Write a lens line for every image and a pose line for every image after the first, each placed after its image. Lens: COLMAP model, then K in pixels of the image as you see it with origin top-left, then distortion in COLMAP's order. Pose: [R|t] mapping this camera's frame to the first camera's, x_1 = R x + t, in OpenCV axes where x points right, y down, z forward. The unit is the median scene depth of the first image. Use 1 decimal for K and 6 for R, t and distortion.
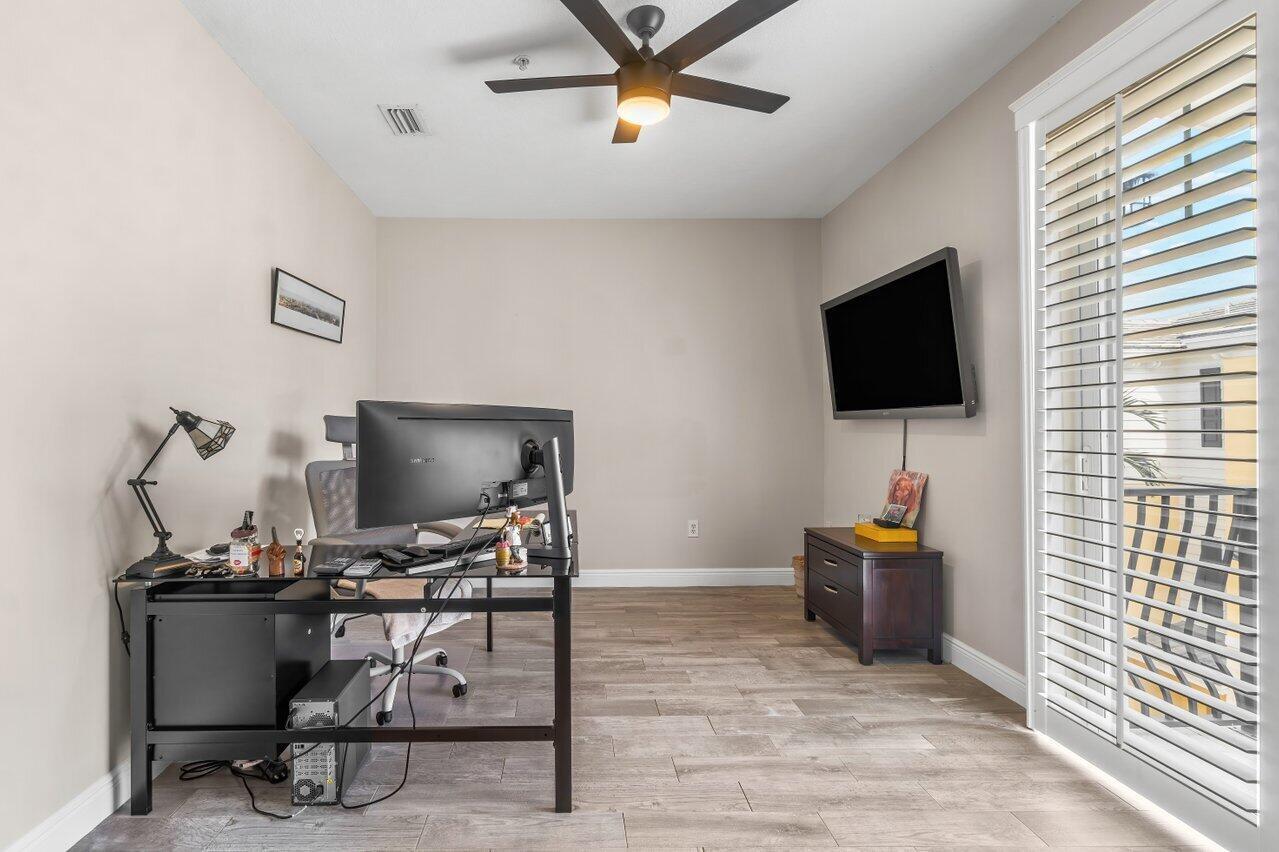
lens RADIAL K [[559.4, 0, 641.0], [0, 559.4, 428.5], [0, 0, 1]] dist [0.001128, 0.000535]
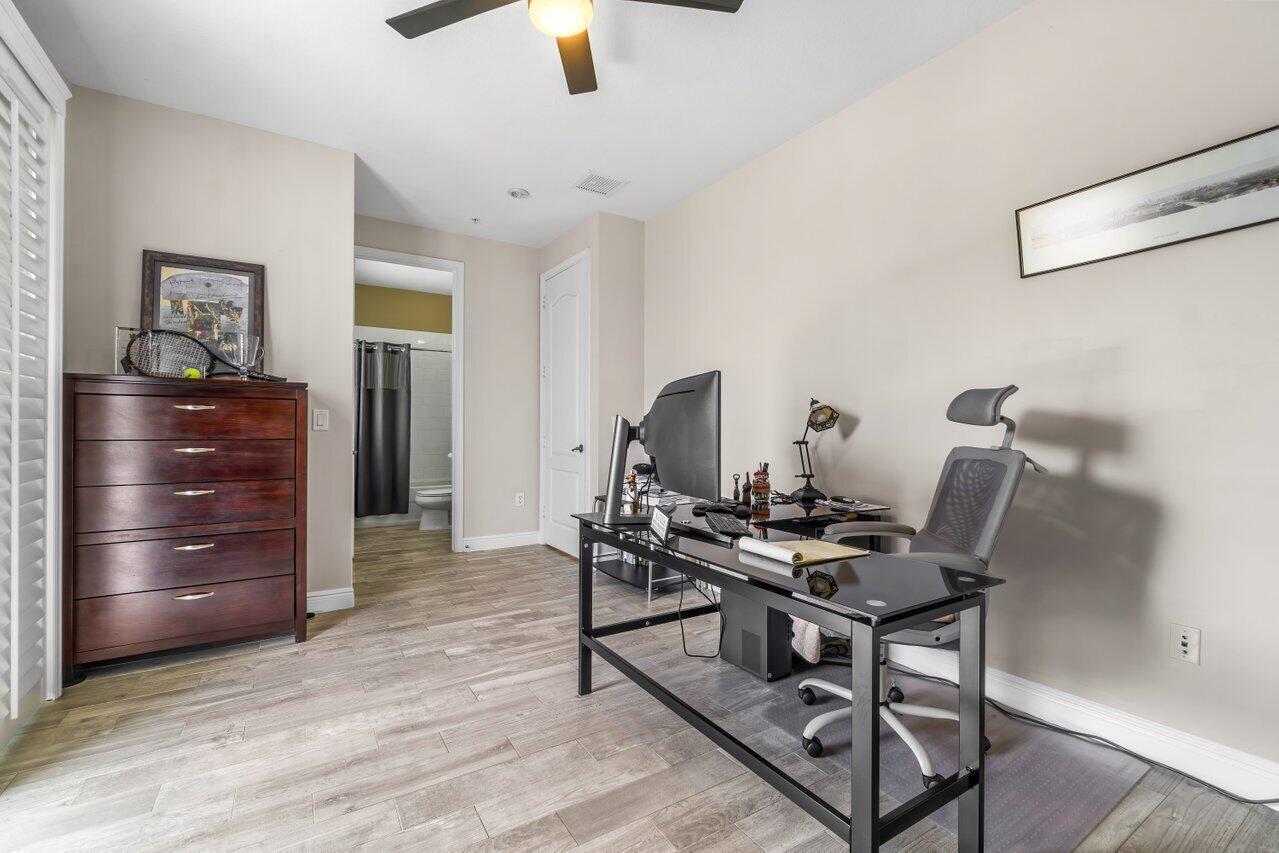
lens RADIAL K [[559.4, 0, 643.2], [0, 559.4, 429.1], [0, 0, 1]] dist [0.001128, 0.000535]
pose [[-0.898101, -0.007312, -0.439728, 0.301422], [-0.005673, 0.999971, -0.005042, 0.034000], [0.439752, -0.002033, -0.898117, 2.026982]]
